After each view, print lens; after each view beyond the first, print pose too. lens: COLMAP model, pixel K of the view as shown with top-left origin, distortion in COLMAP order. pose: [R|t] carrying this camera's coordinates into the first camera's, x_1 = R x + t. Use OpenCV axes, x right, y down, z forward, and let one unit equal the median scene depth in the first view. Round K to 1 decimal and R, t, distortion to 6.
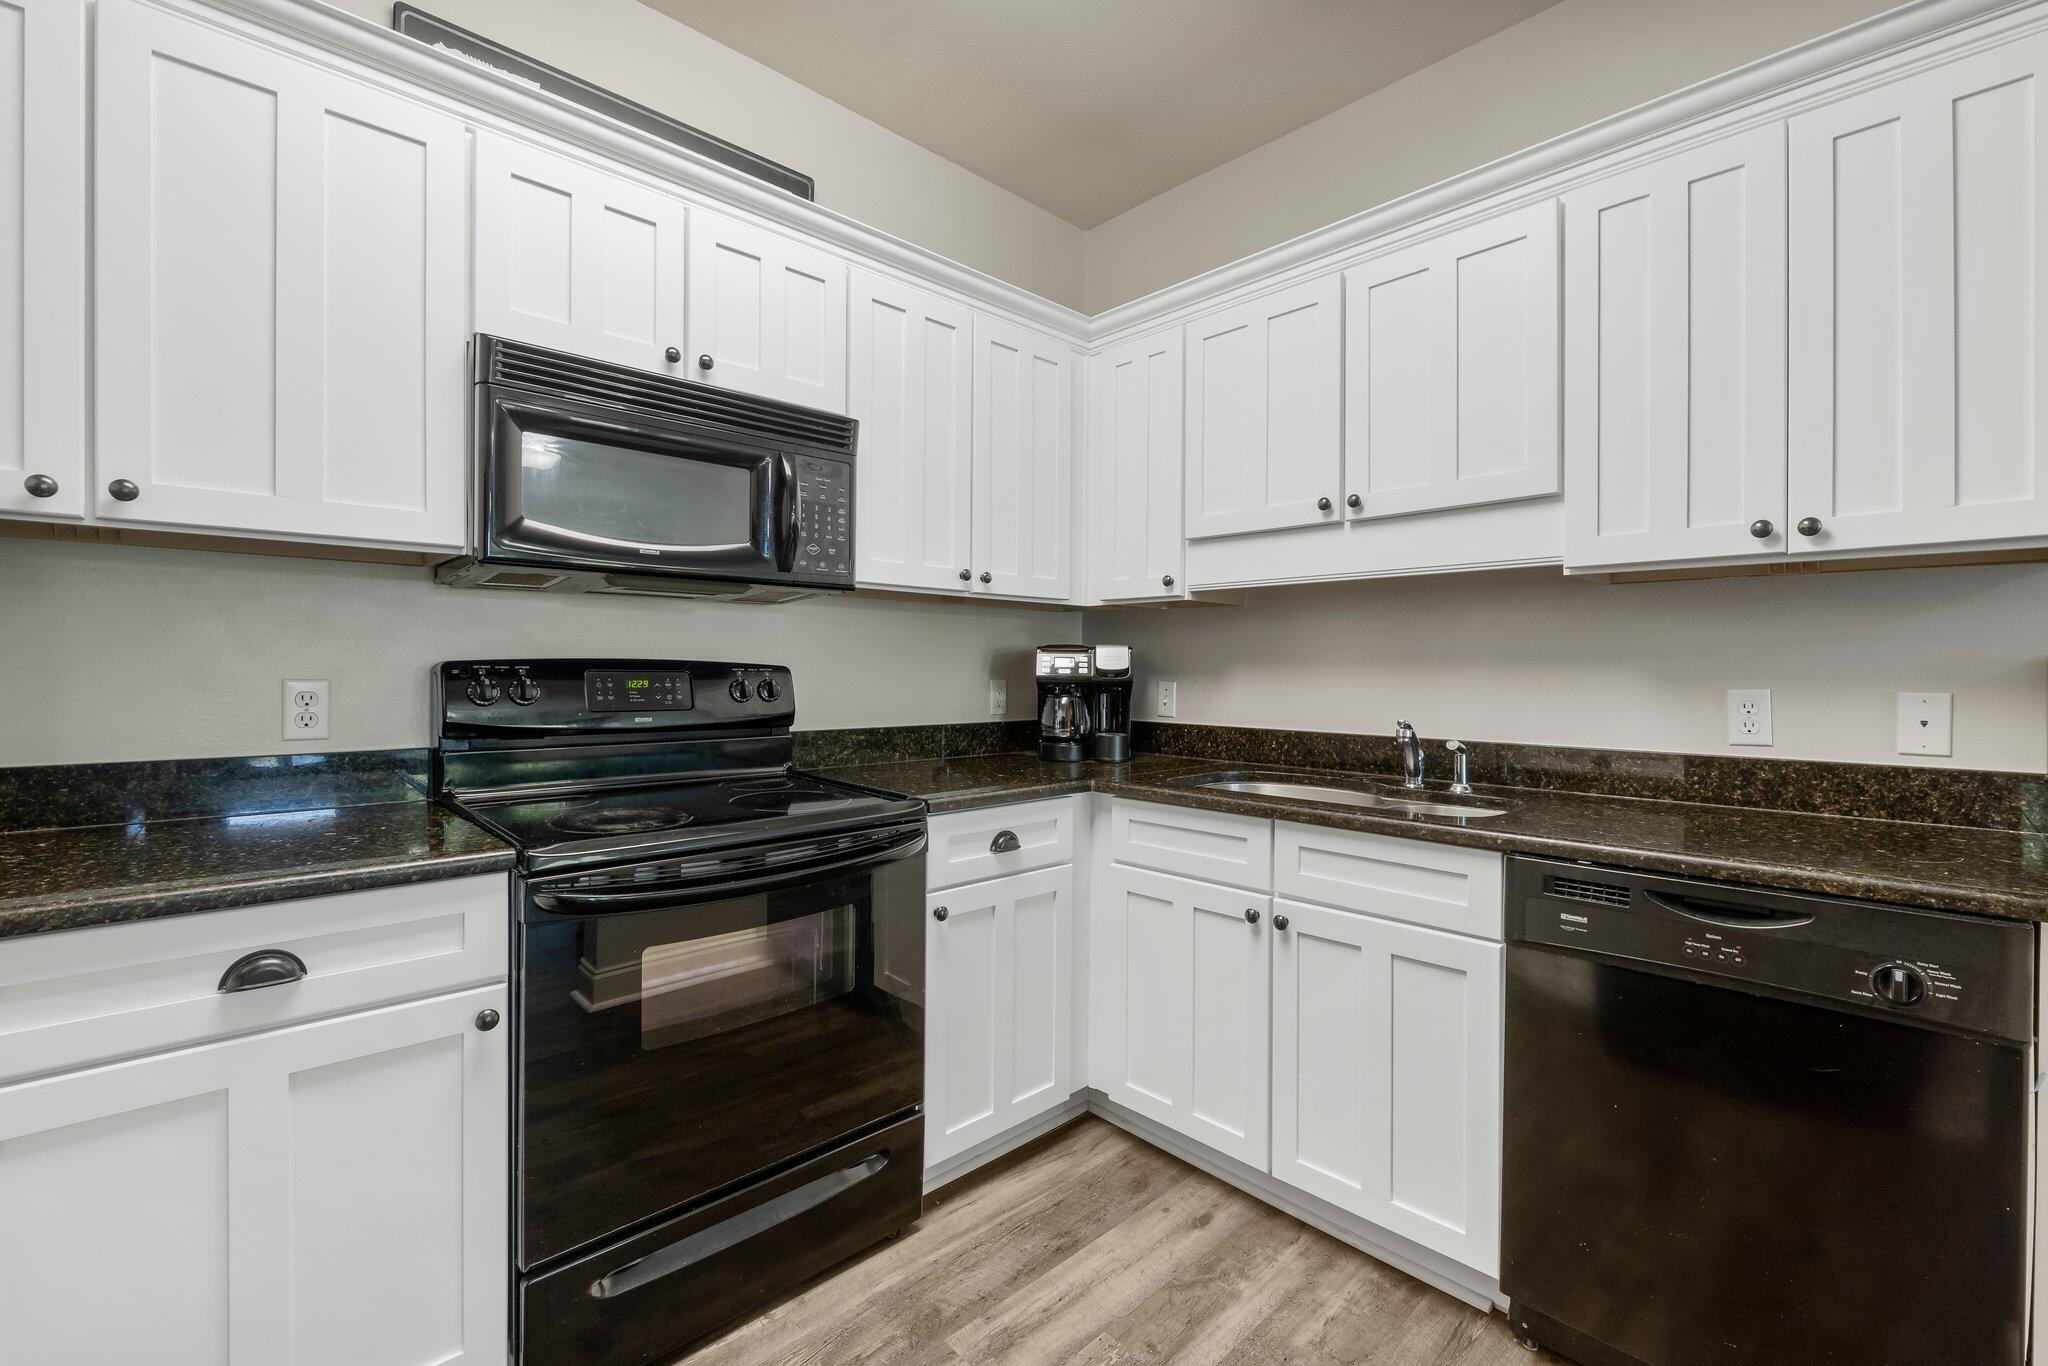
lens RADIAL K [[871.8, 0, 1033.1], [0, 871.8, 675.4], [0, 0, 1]] dist [-0.007844, 0.000028]
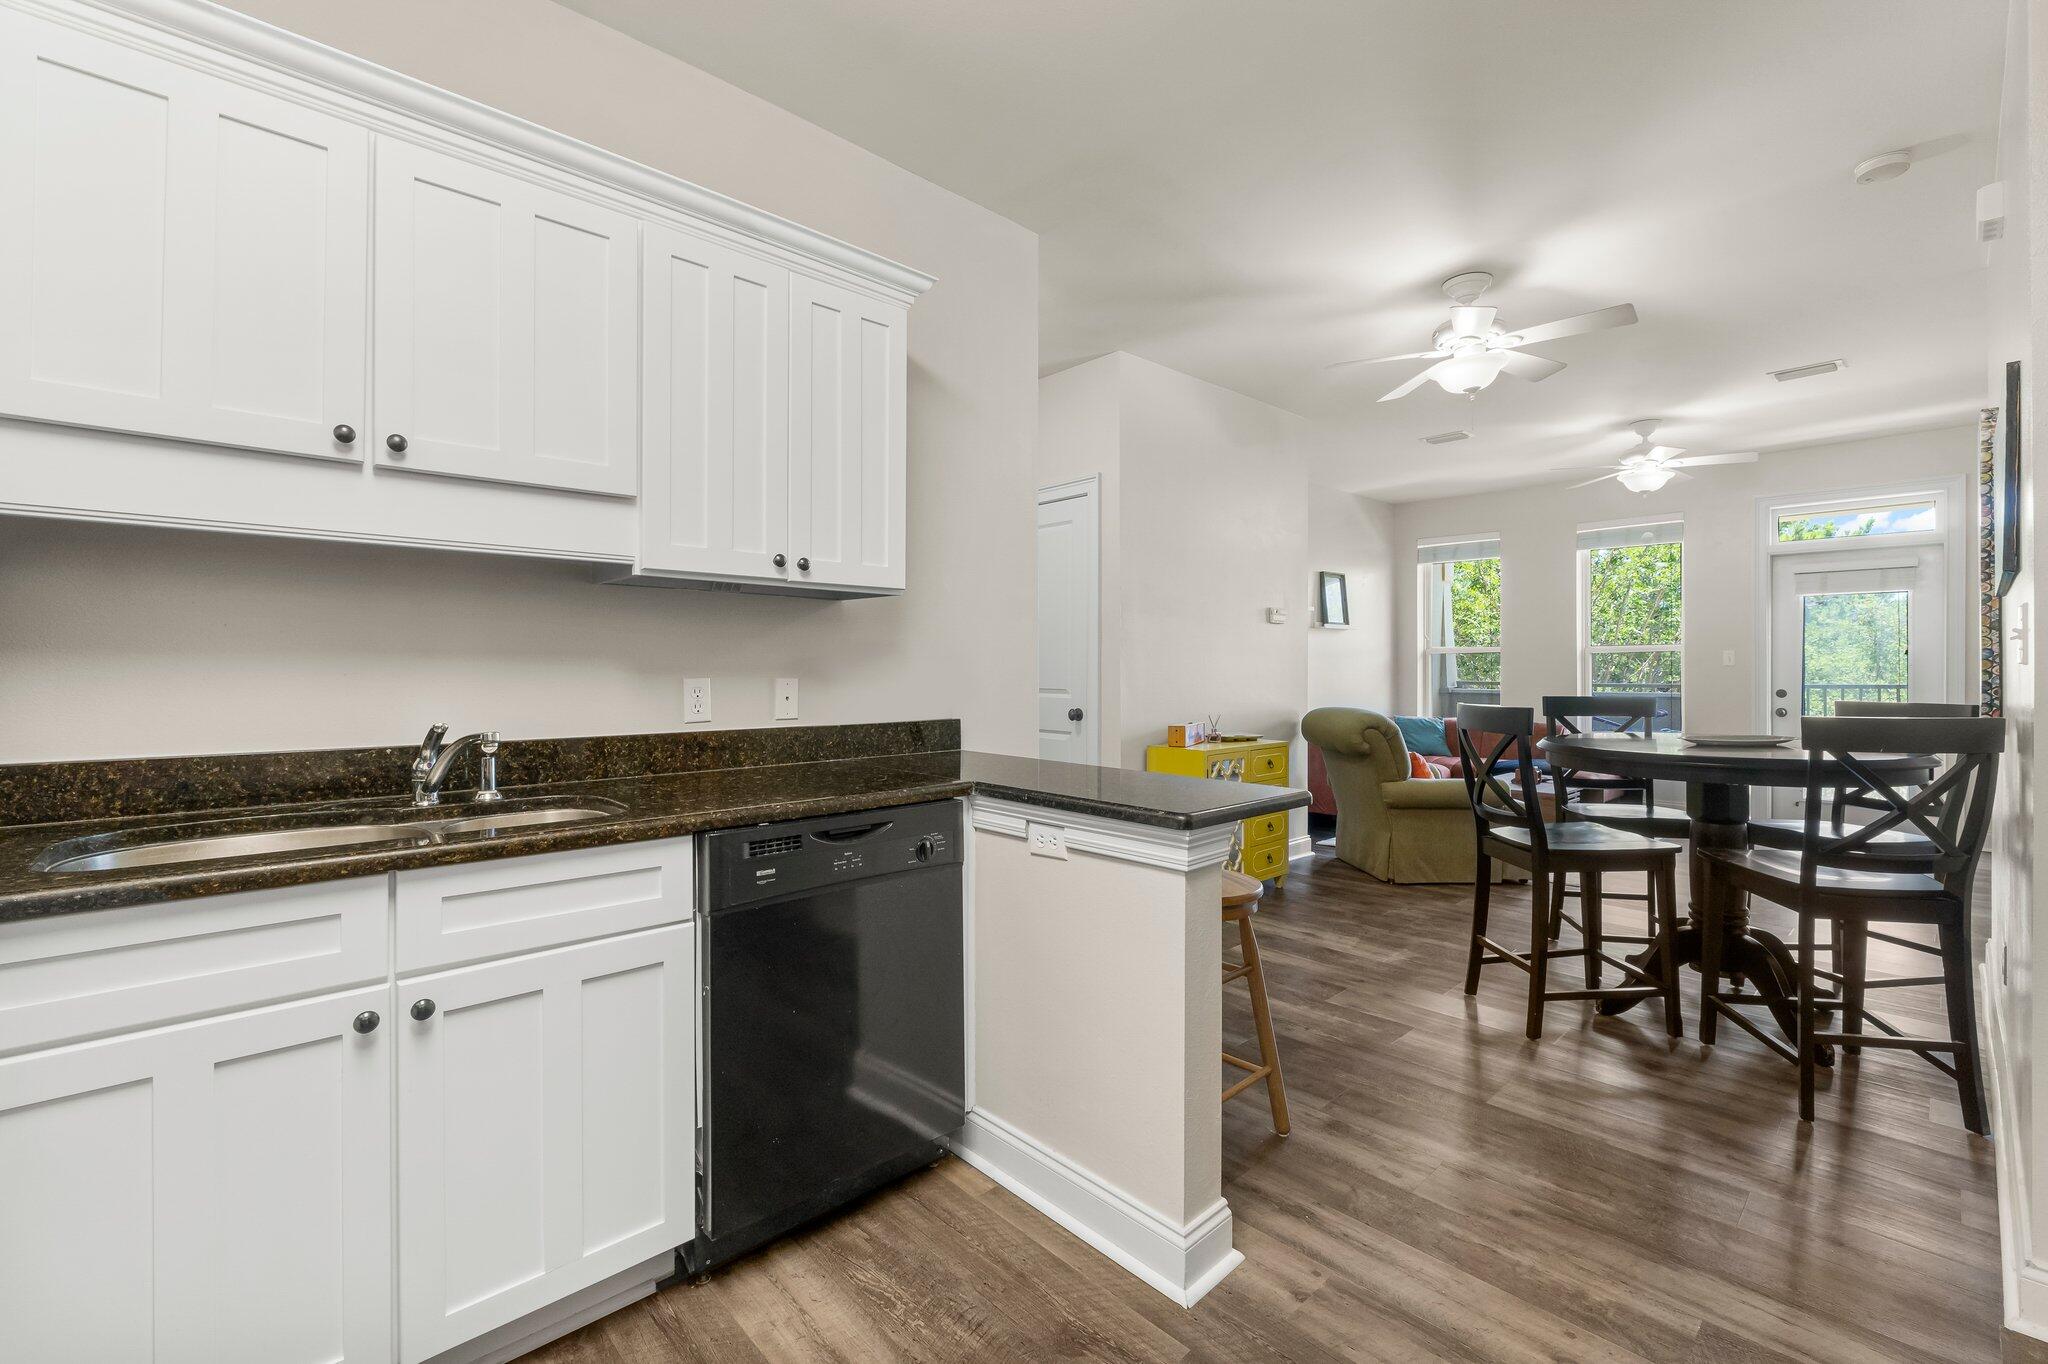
lens RADIAL K [[862.3, 0, 1029.1], [0, 862.3, 668.6], [0, 0, 1]] dist [-0.007332, -0.000251]
pose [[0.016330, -0.004842, 0.999855, -0.392783], [0.004567, 0.999978, 0.004768, -0.002203], [-0.999856, 0.004489, 0.016352, 0.444022]]
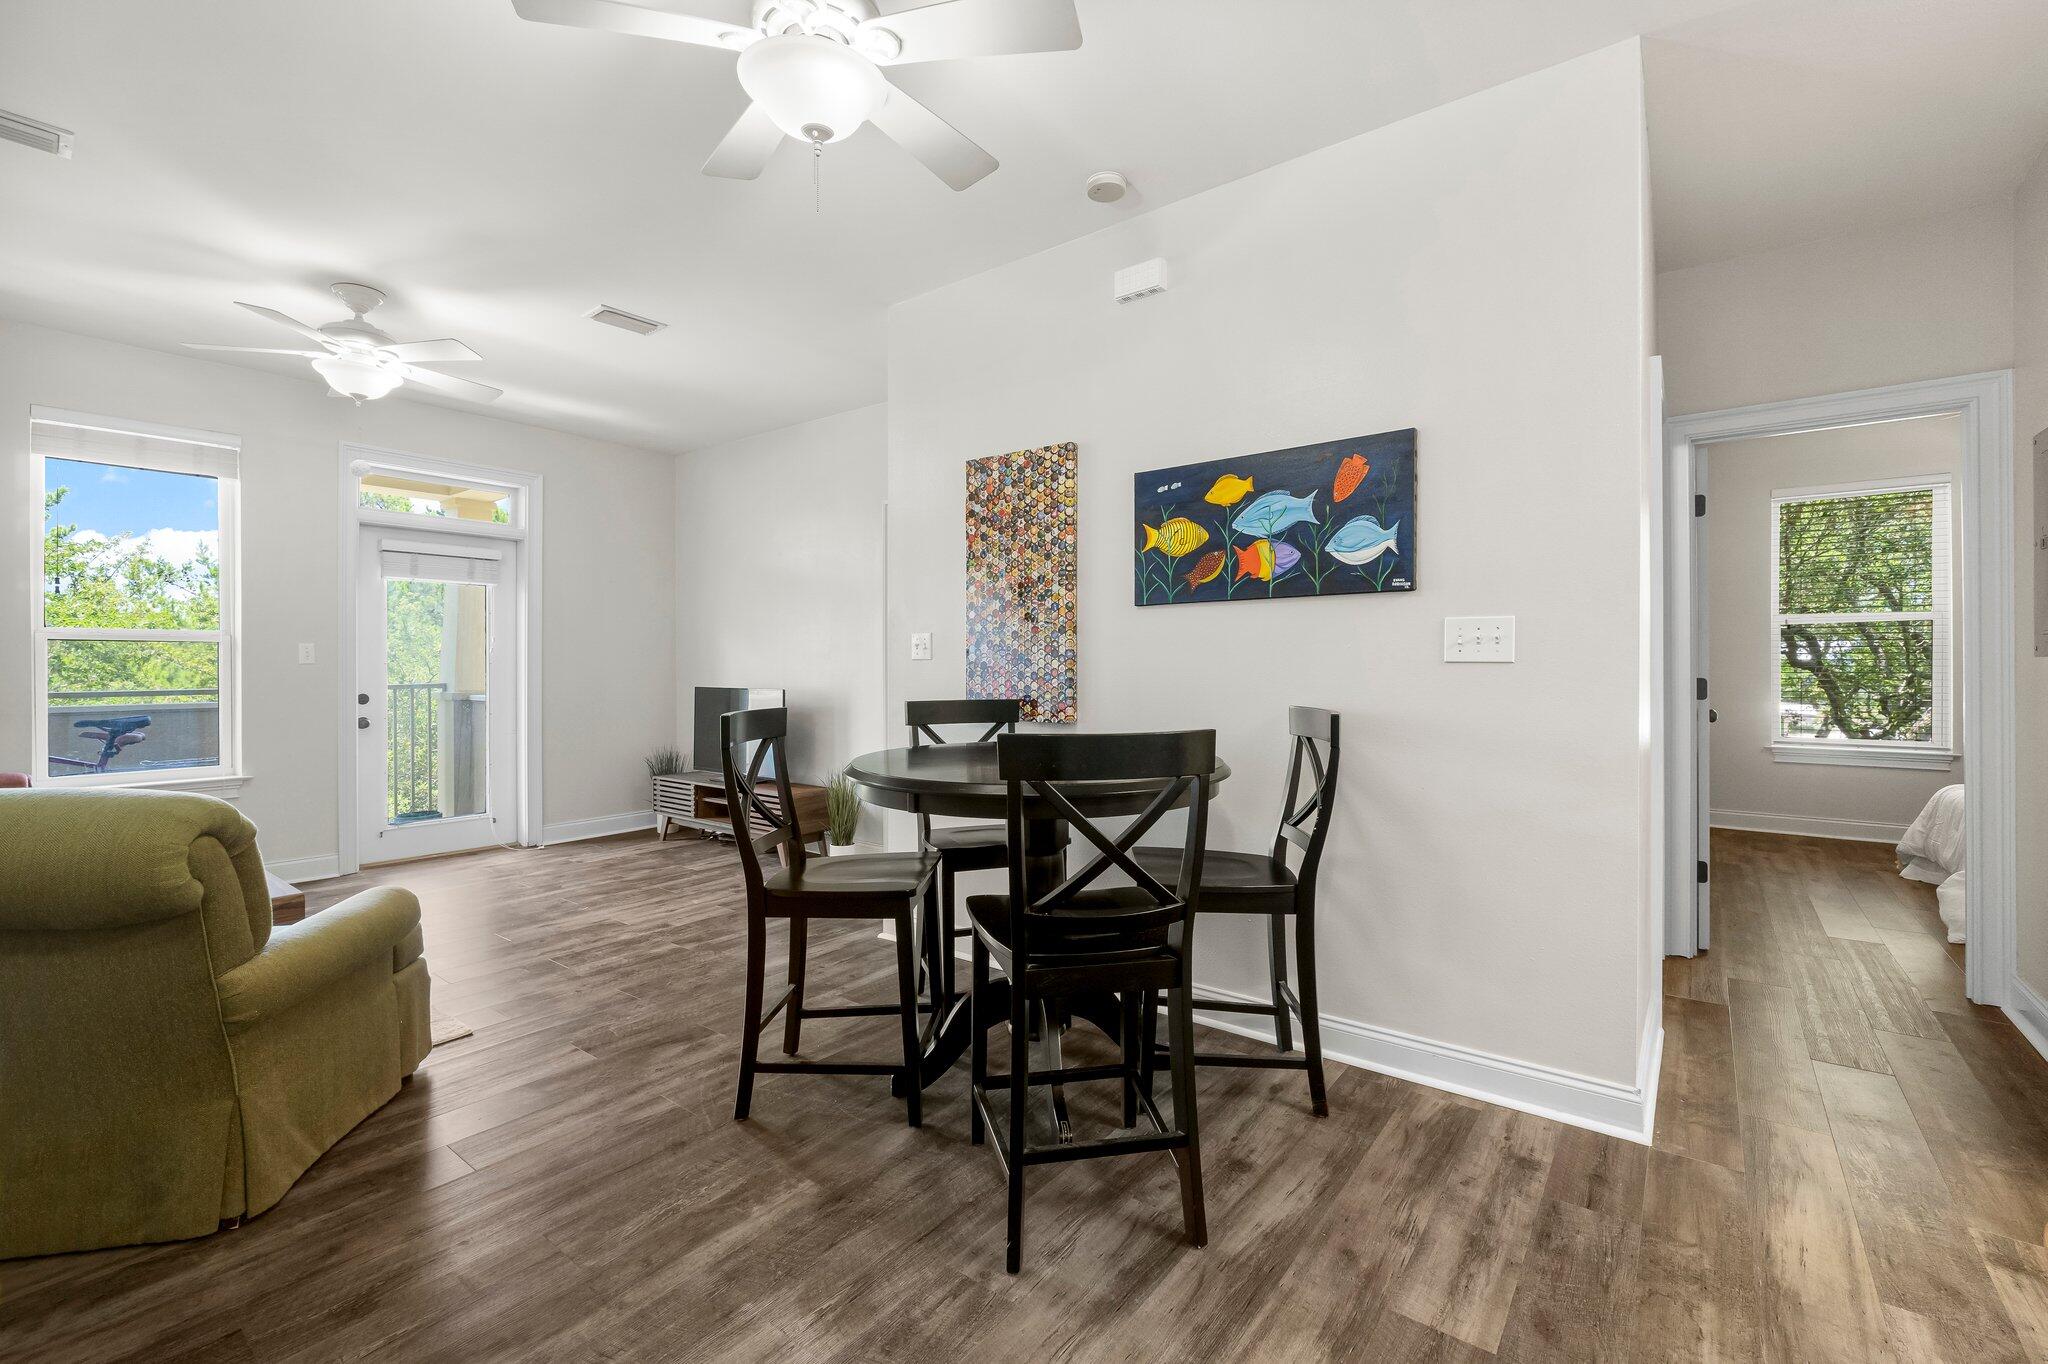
lens RADIAL K [[871.7, 0, 1028.1], [0, 871.7, 664.7], [0, 0, 1]] dist [-0.006378, -0.000063]
pose [[-0.988672, -0.001947, -0.150077, 1.322745], [-0.002510, 0.999991, 0.003563, 0.003467], [0.150069, 0.003899, -0.988668, 0.520988]]
